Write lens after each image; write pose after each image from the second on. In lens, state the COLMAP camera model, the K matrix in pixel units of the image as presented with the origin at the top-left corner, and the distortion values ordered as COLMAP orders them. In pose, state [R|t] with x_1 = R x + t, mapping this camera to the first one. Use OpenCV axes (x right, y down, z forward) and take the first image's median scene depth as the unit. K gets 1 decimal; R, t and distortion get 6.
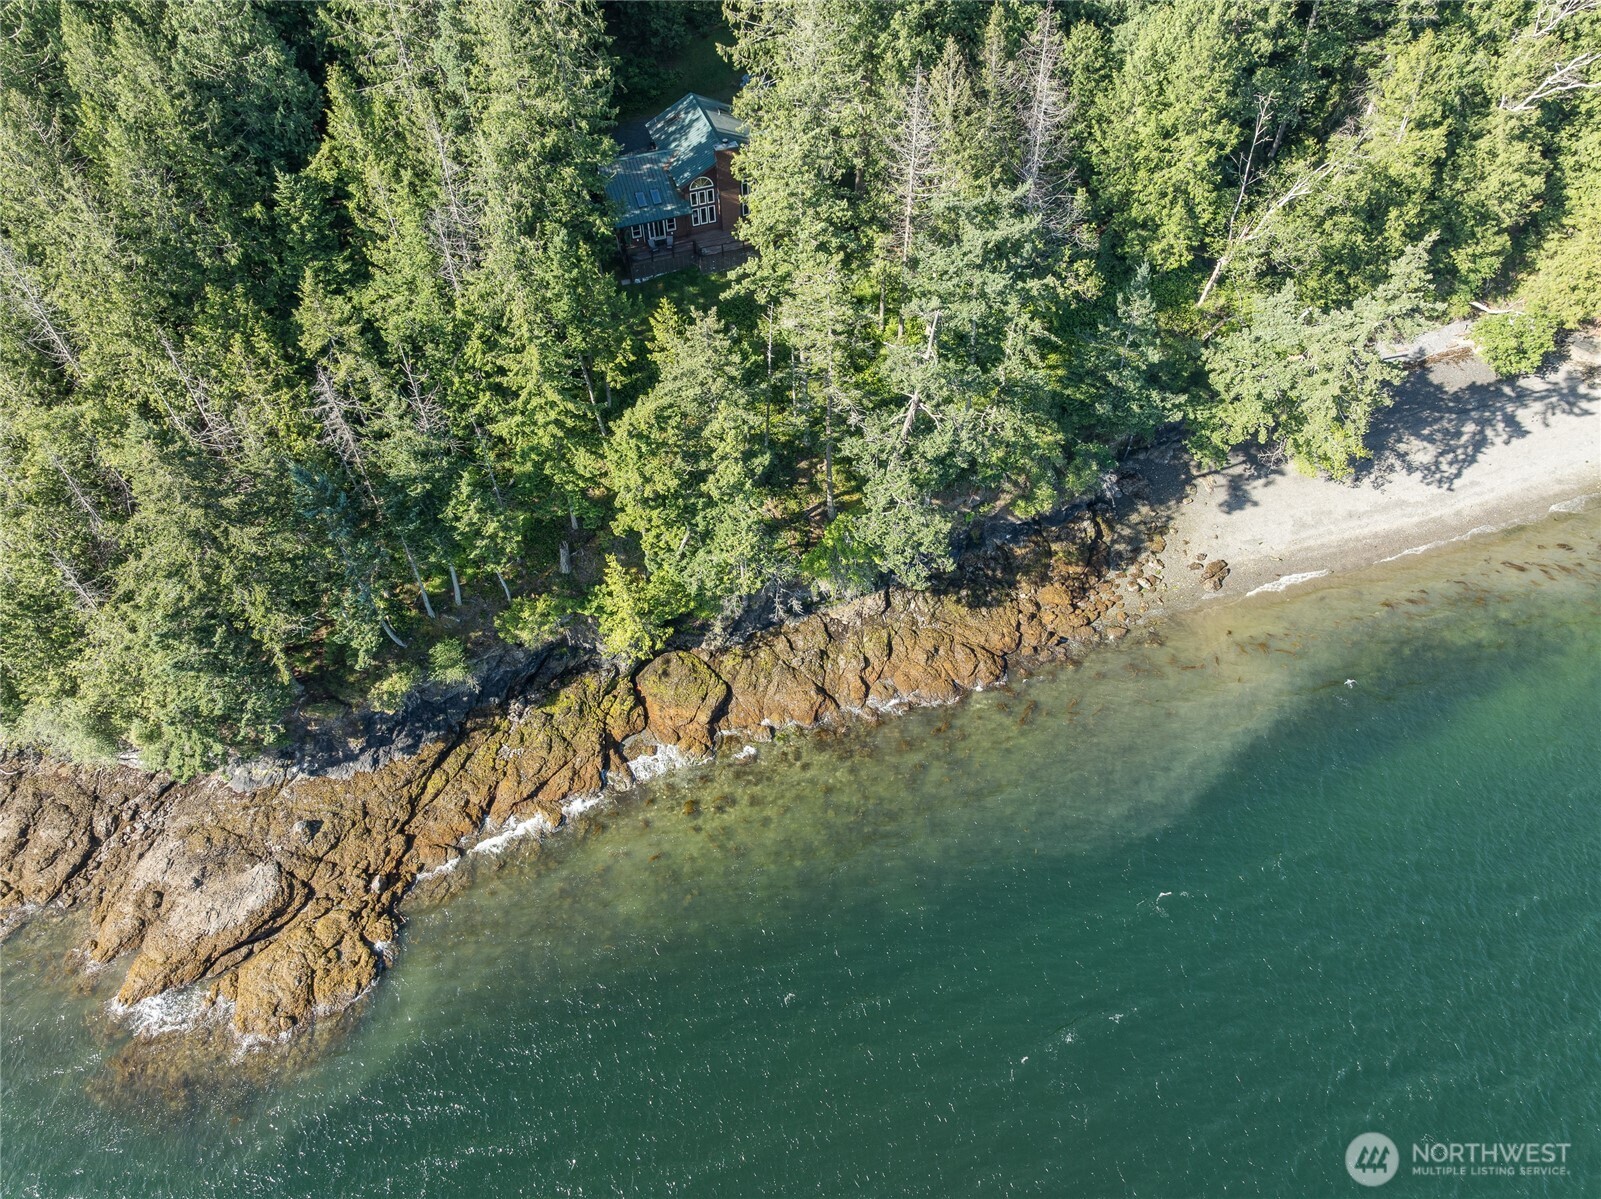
lens RADIAL K [[1123.5, 0, 807.0], [0, 1123.5, 600.6], [0, 0, 1]] dist [-0.038577, -0.001379]
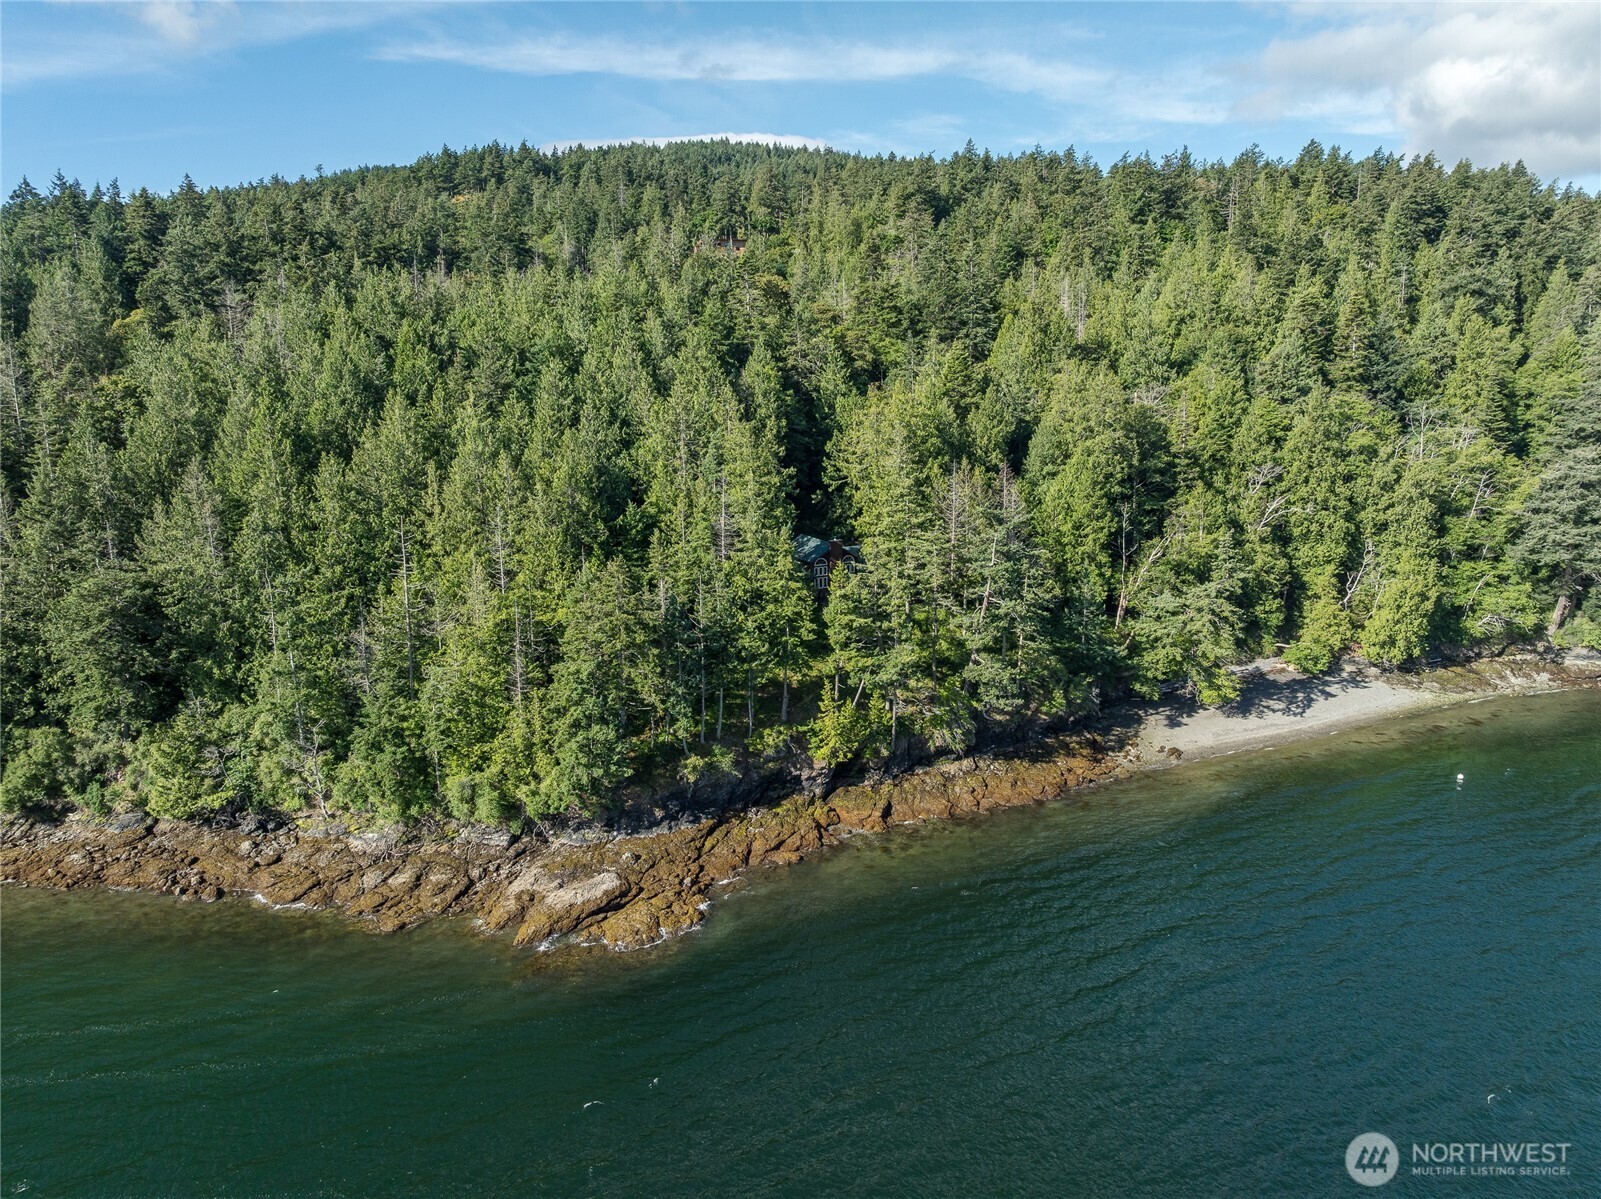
lens RADIAL K [[1123.5, 0, 798.6], [0, 1123.5, 600.6], [0, 0, 1]] dist [-0.038577, -0.001379]
pose [[0.991805, -0.030607, 0.124039, -0.391162], [0.101457, 0.778737, -0.619092, 0.835269], [-0.077645, 0.626604, 0.775461, -0.336361]]
